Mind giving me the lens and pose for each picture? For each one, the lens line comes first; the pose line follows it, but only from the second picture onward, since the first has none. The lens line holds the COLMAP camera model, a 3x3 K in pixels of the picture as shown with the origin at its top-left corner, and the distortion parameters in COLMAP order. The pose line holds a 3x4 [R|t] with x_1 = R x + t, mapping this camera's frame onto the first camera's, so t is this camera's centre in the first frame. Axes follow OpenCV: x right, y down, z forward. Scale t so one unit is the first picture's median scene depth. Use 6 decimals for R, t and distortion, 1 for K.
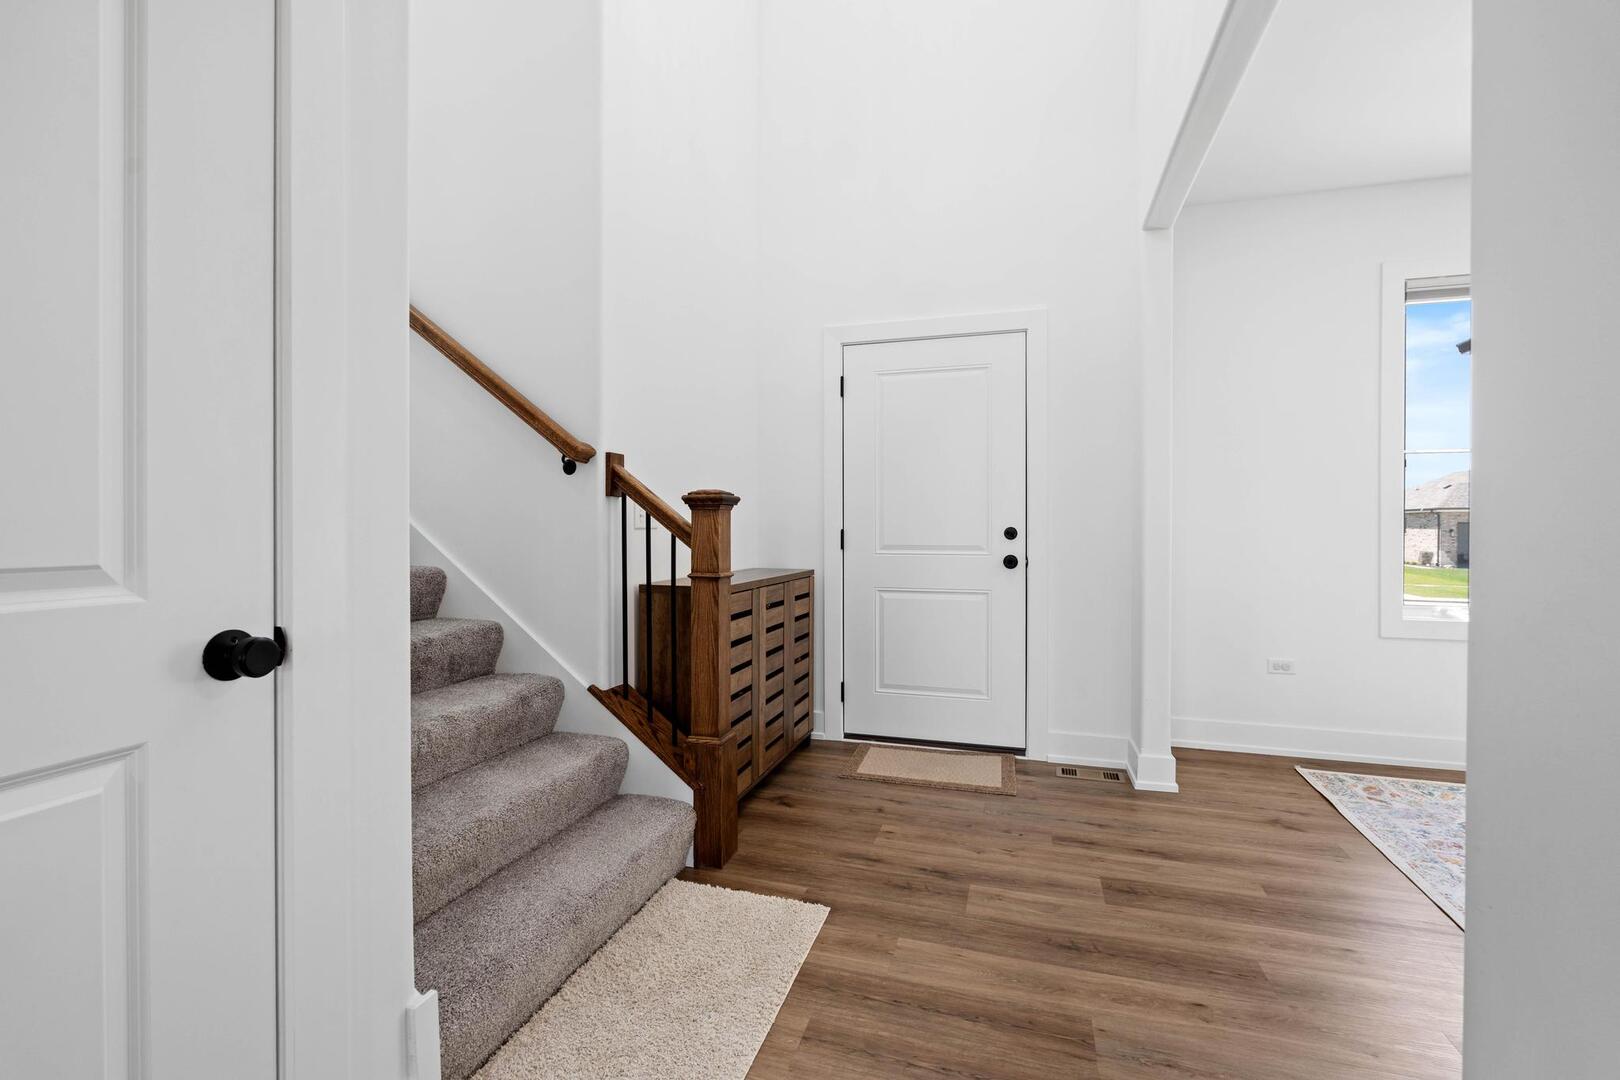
lens RADIAL K [[704.5, 0, 810.0], [0, 704.5, 540.0], [0, 0, 1]] dist [-0.003008, -0.000587]
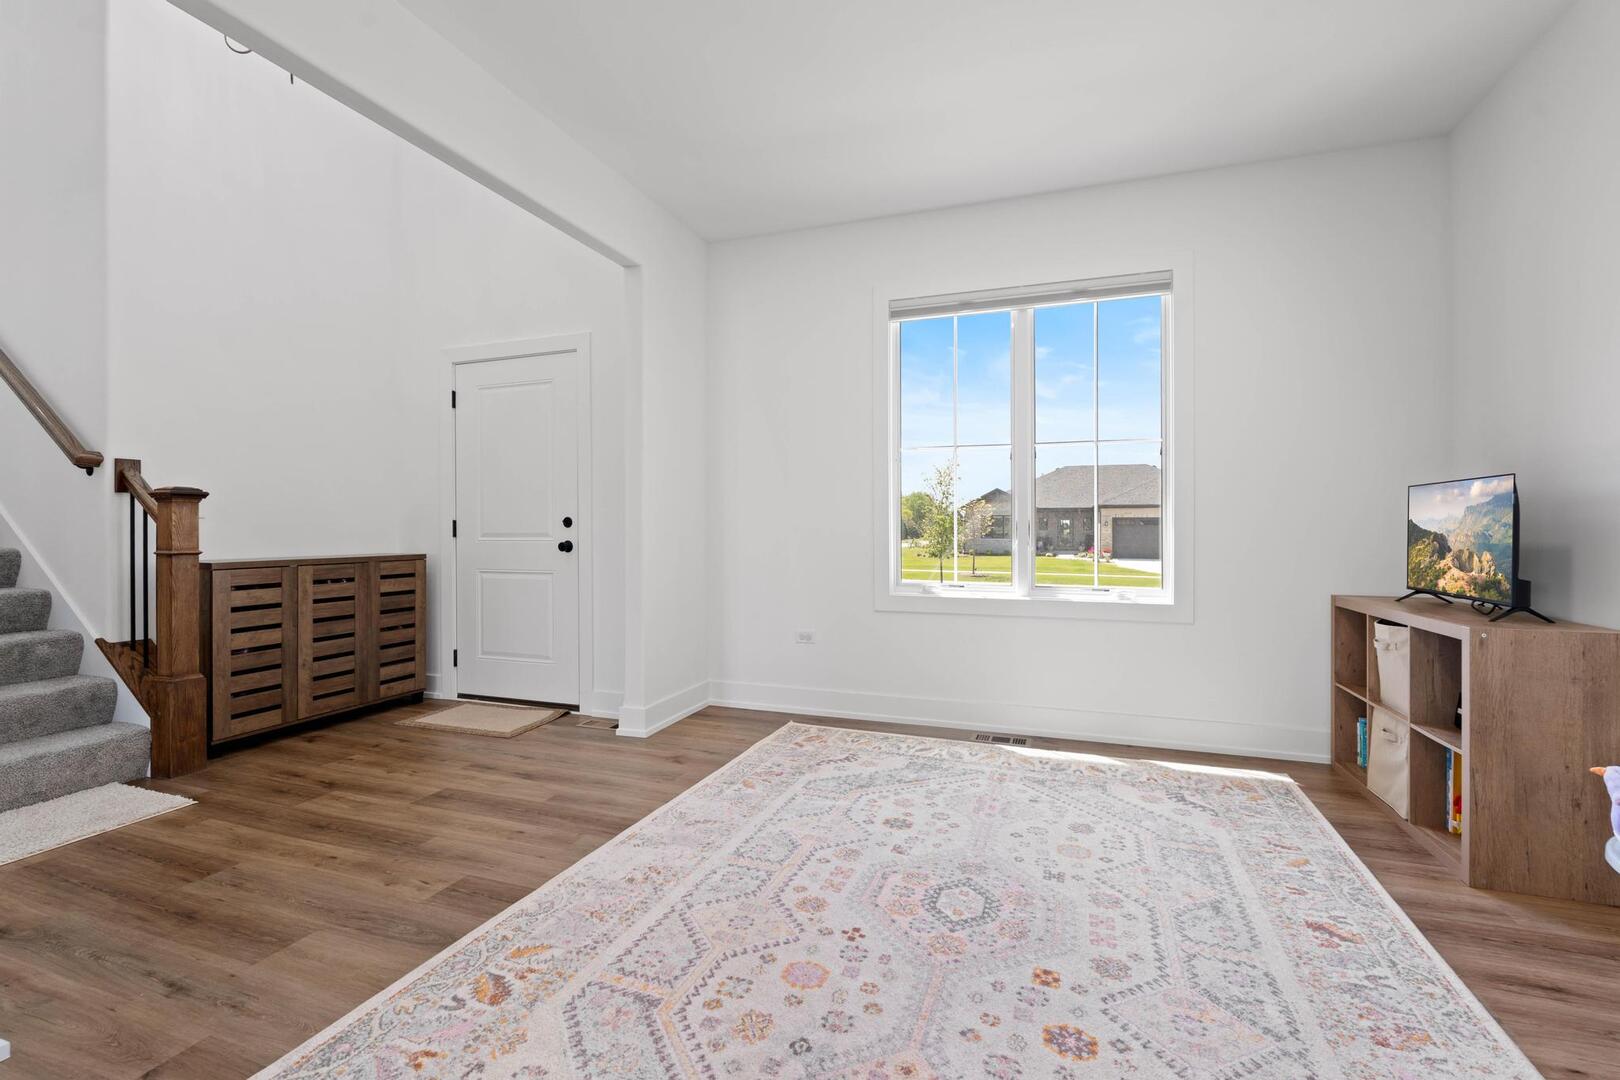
lens RADIAL K [[704.5, 0, 810.0], [0, 704.5, 540.0], [0, 0, 1]] dist [-0.003008, -0.000587]
pose [[0.998596, -0.004464, -0.052787, 1.022079], [0.004427, 0.999990, -0.000822, 0.030981], [0.052790, 0.000587, 0.998605, -0.210224]]
